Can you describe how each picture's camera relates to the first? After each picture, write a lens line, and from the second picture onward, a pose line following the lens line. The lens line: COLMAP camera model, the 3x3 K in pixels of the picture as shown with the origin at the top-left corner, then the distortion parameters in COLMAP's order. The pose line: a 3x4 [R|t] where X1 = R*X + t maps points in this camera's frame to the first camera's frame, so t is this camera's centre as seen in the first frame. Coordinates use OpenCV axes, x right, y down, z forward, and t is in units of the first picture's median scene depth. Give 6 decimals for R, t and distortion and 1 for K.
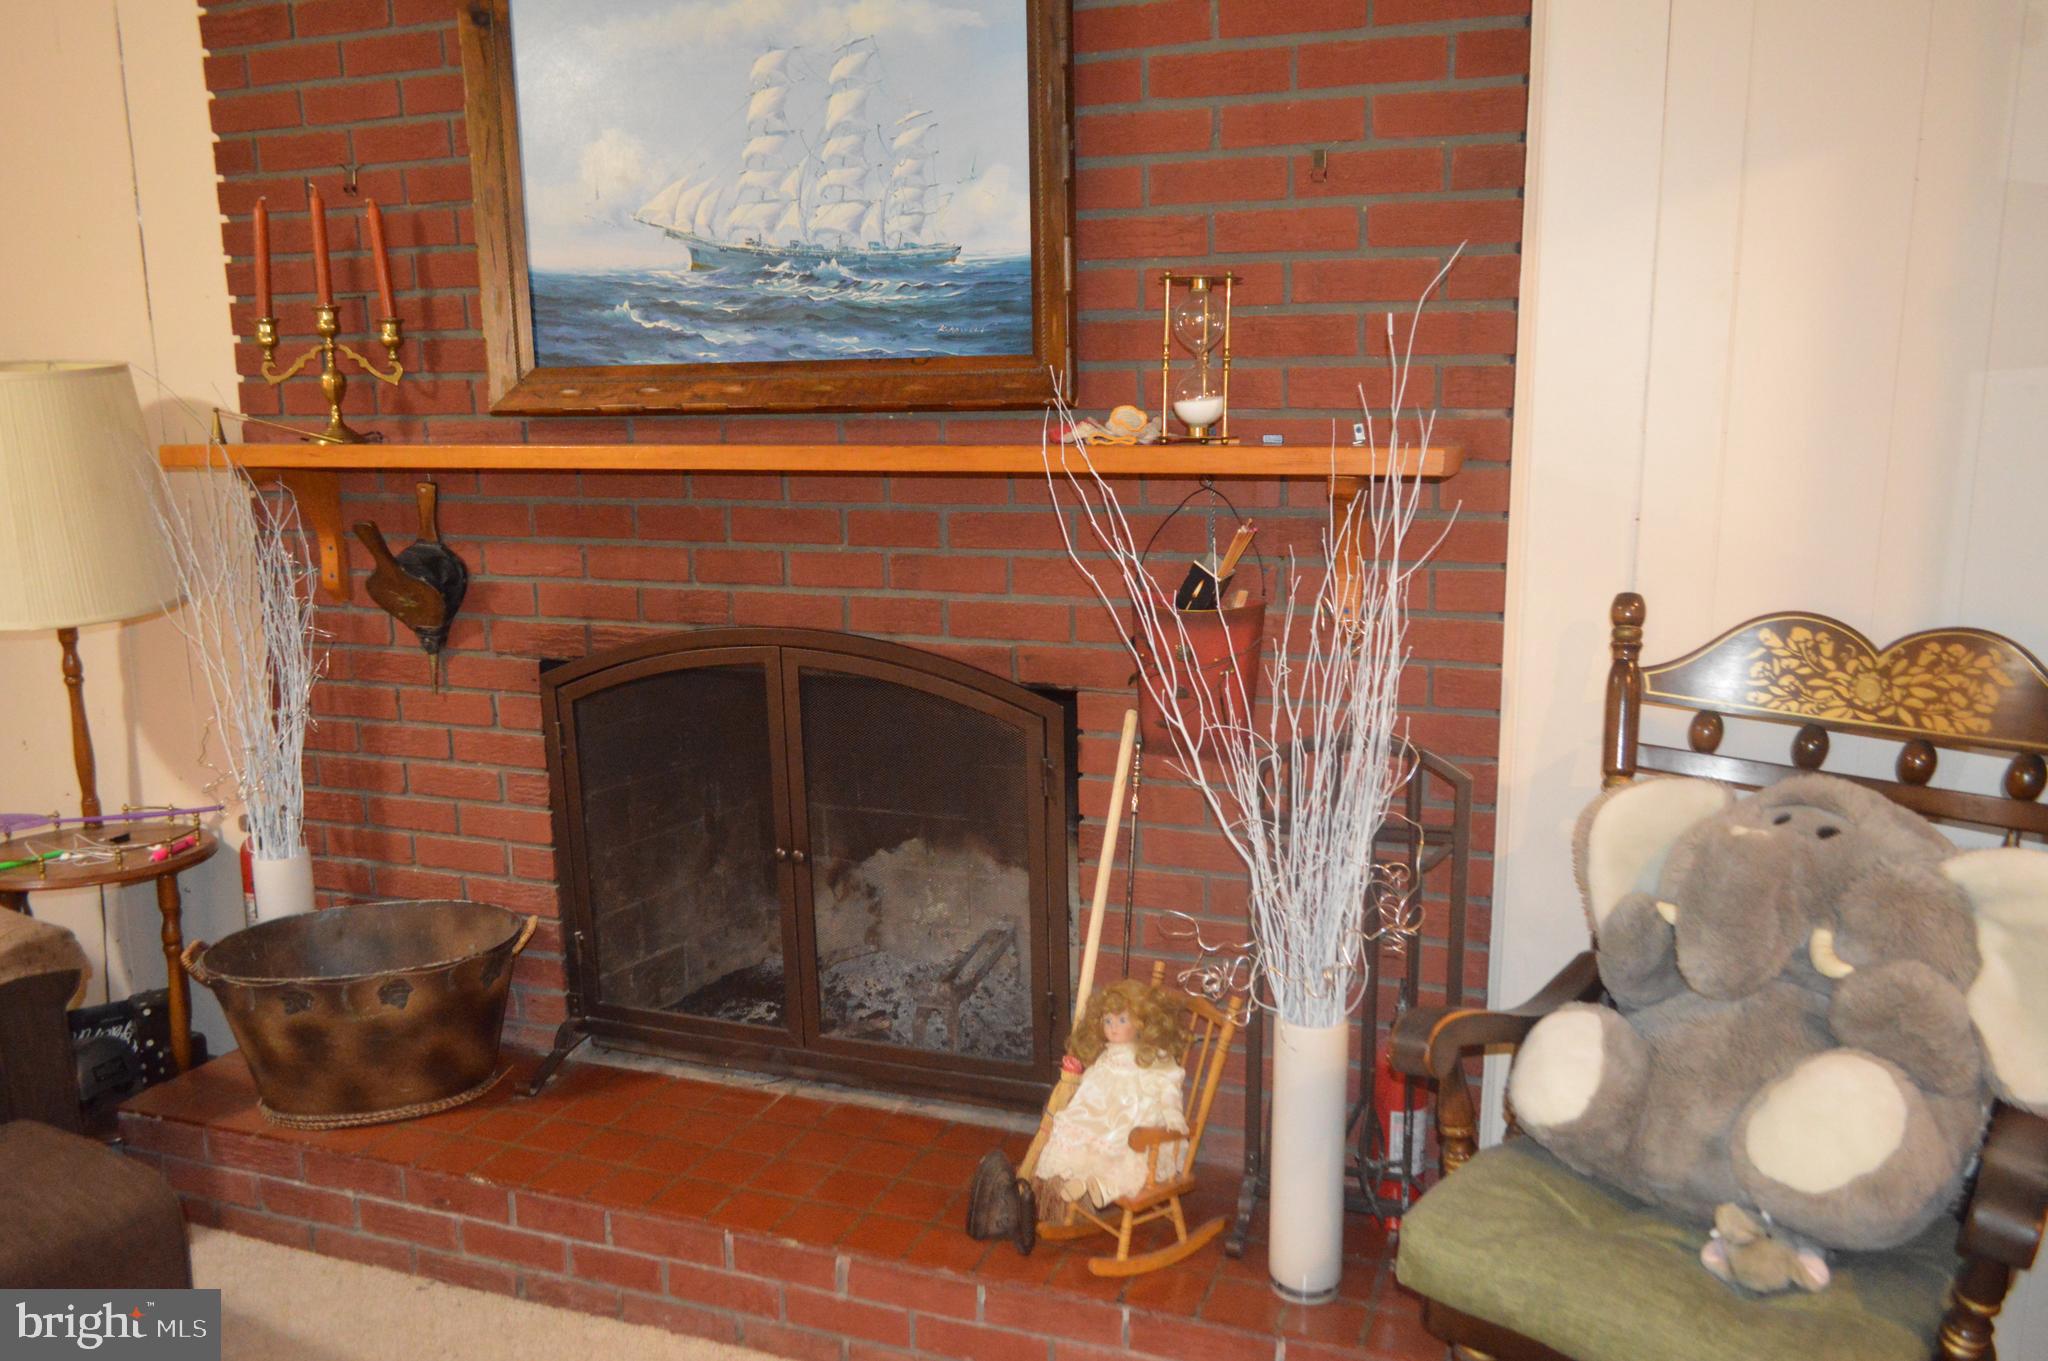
lens RADIAL K [[1609.9, 0, 1022.3], [0, 1609.9, 693.5], [0, 0, 1]] dist [-0.017976, 0.007304]
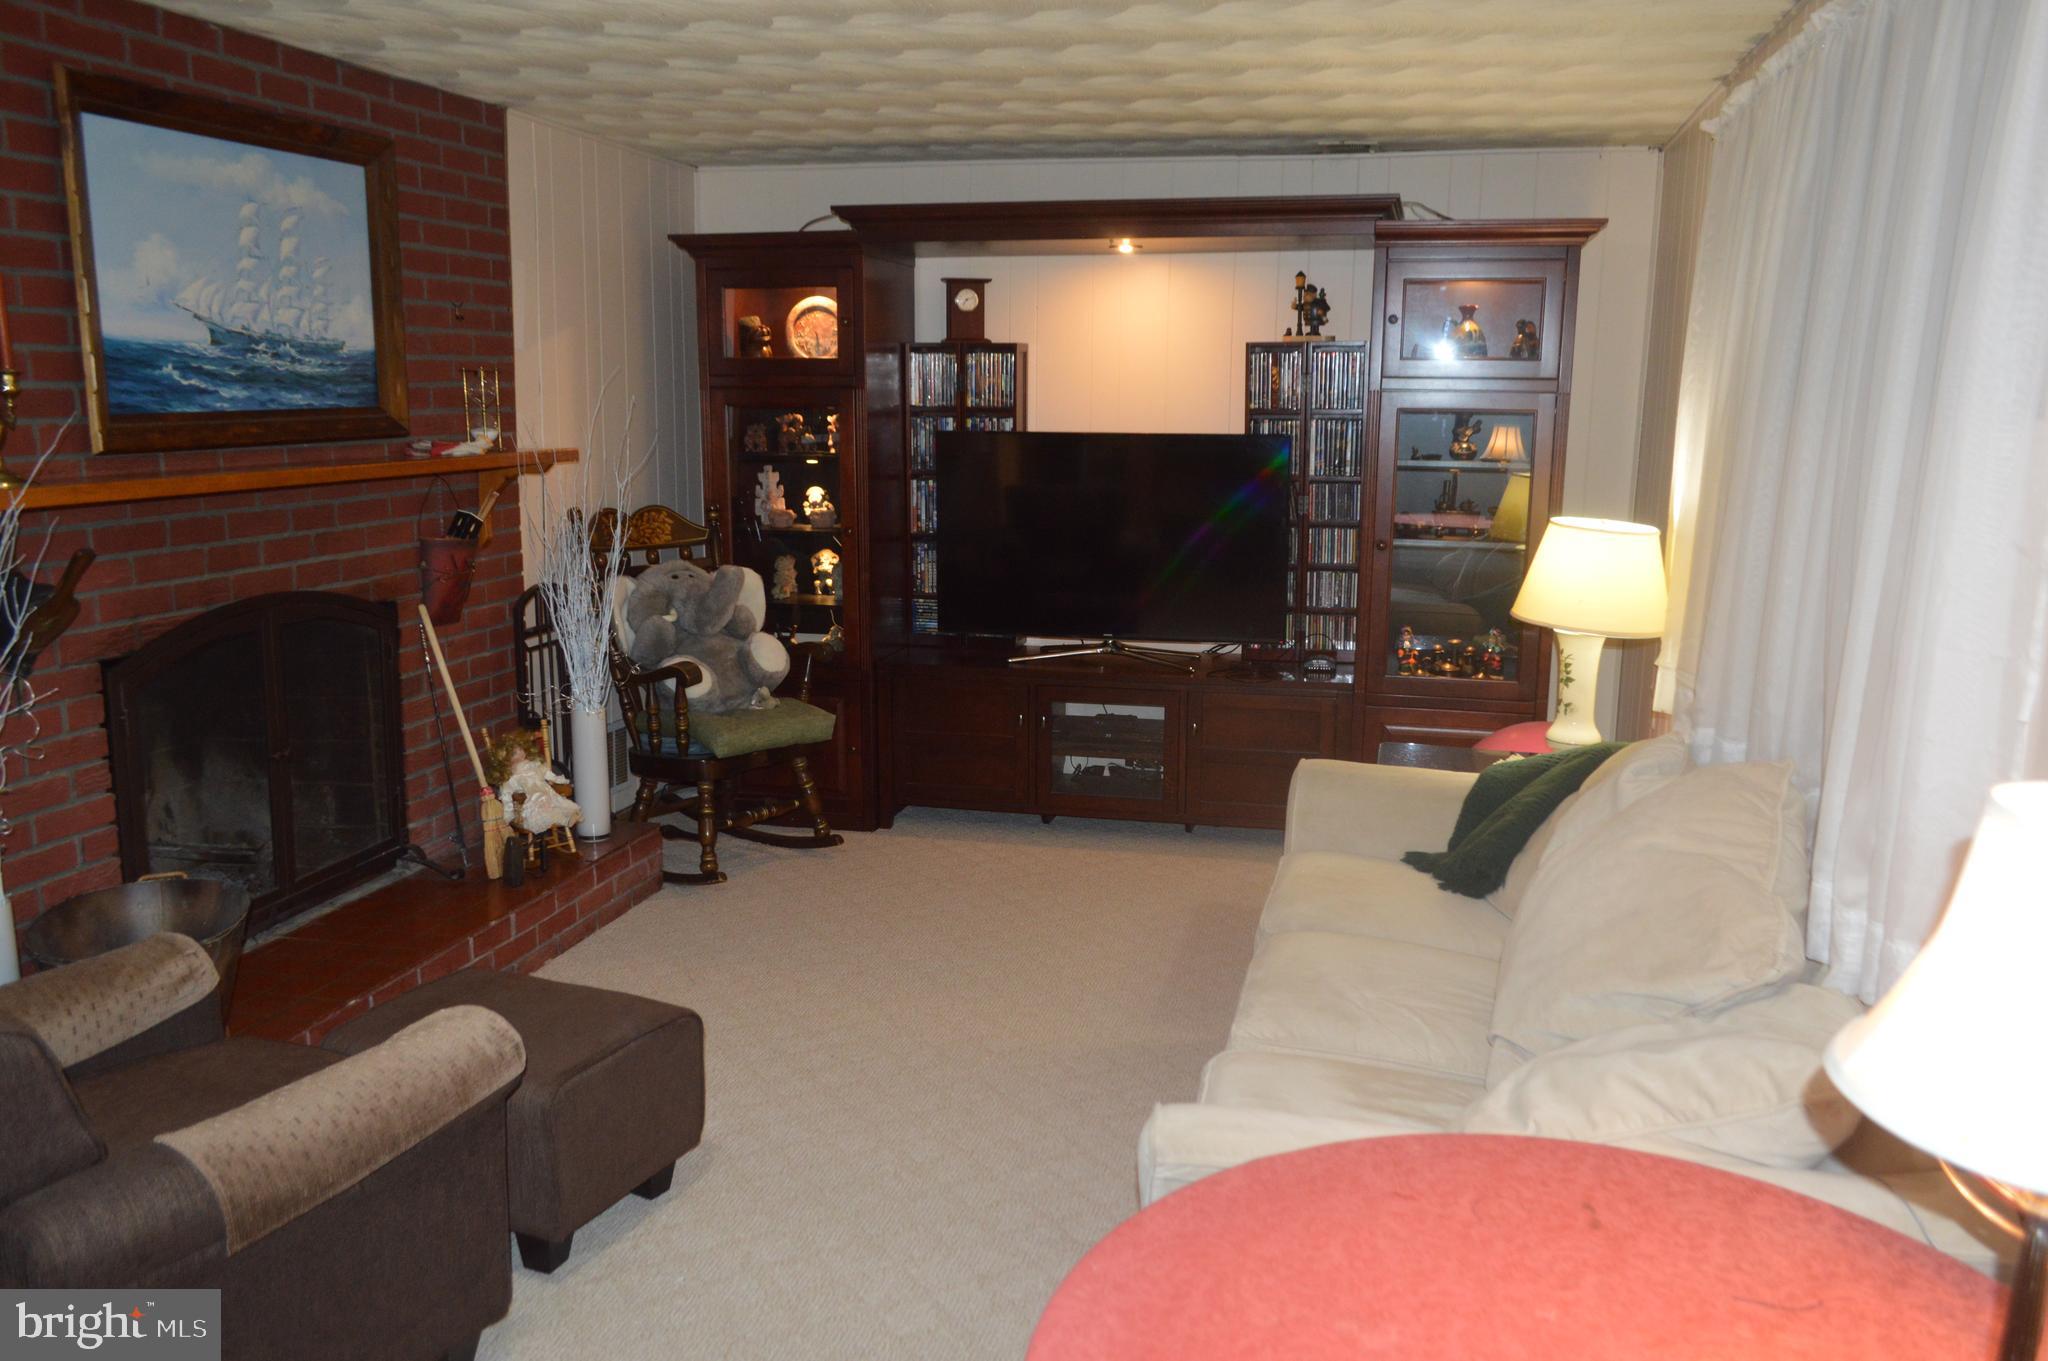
lens RADIAL K [[1609.9, 0, 1024.1], [0, 1609.9, 681.5], [0, 0, 1]] dist [-0.017976, 0.007304]
pose [[-0.123388, -0.168303, 0.977982, -1.725032], [0.185168, 0.964300, 0.189311, -0.117478], [-0.974930, 0.204450, -0.087819, 0.508885]]
